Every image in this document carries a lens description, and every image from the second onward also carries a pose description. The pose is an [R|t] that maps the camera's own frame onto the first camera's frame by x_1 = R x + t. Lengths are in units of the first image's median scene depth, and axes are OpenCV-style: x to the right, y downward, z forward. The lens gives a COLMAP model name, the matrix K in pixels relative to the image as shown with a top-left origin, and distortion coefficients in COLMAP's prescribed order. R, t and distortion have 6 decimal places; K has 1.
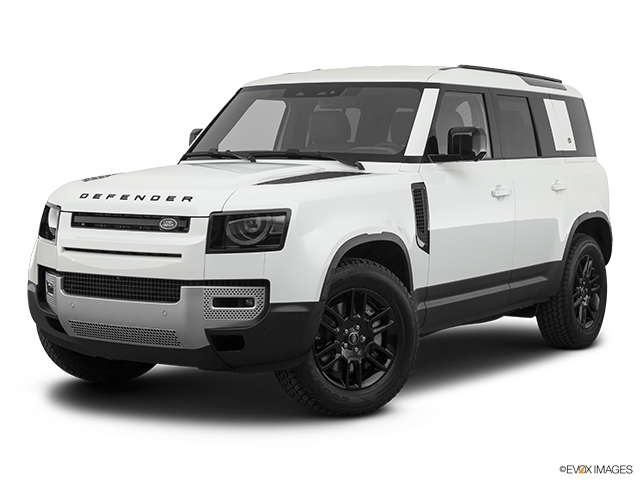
lens RADIAL K [[1357.2, 0, 322.8], [0, 1357.2, 236.7], [0, 0, 1]] dist [0.049446, 0.000000]
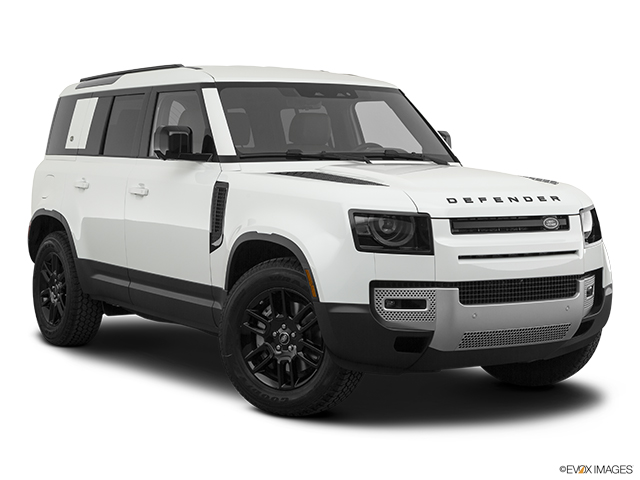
lens RADIAL K [[1324.1, 0, 320.4], [0, 1324.1, 242.0], [0, 0, 1]] dist [0.089943, 0.000000]
pose [[0.427699, -0.064967, 0.901584, -1.065449], [0.055832, 0.997408, 0.045386, -0.049140], [-0.902195, 0.030925, 0.430217, 0.696758]]
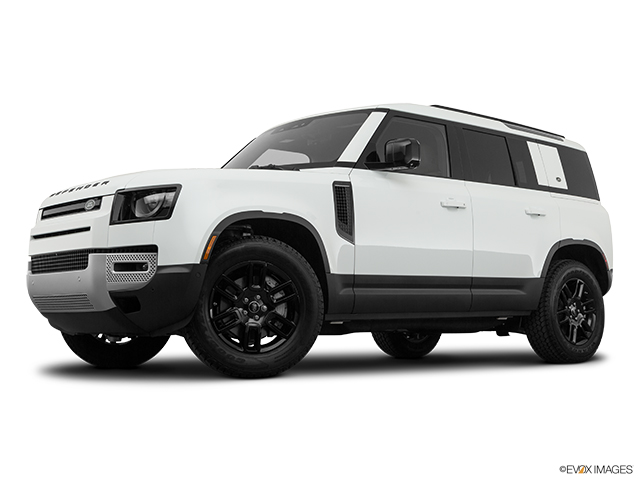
lens RADIAL K [[932.0, 0, 305.0], [0, 932.0, 243.0], [0, 0, 1]] dist [0.044370, 0.000000]
pose [[0.954938, -0.033113, -0.294953, 0.289021], [-0.009174, 0.989989, -0.140843, 0.130248], [0.296664, 0.137203, 0.945074, 0.287342]]
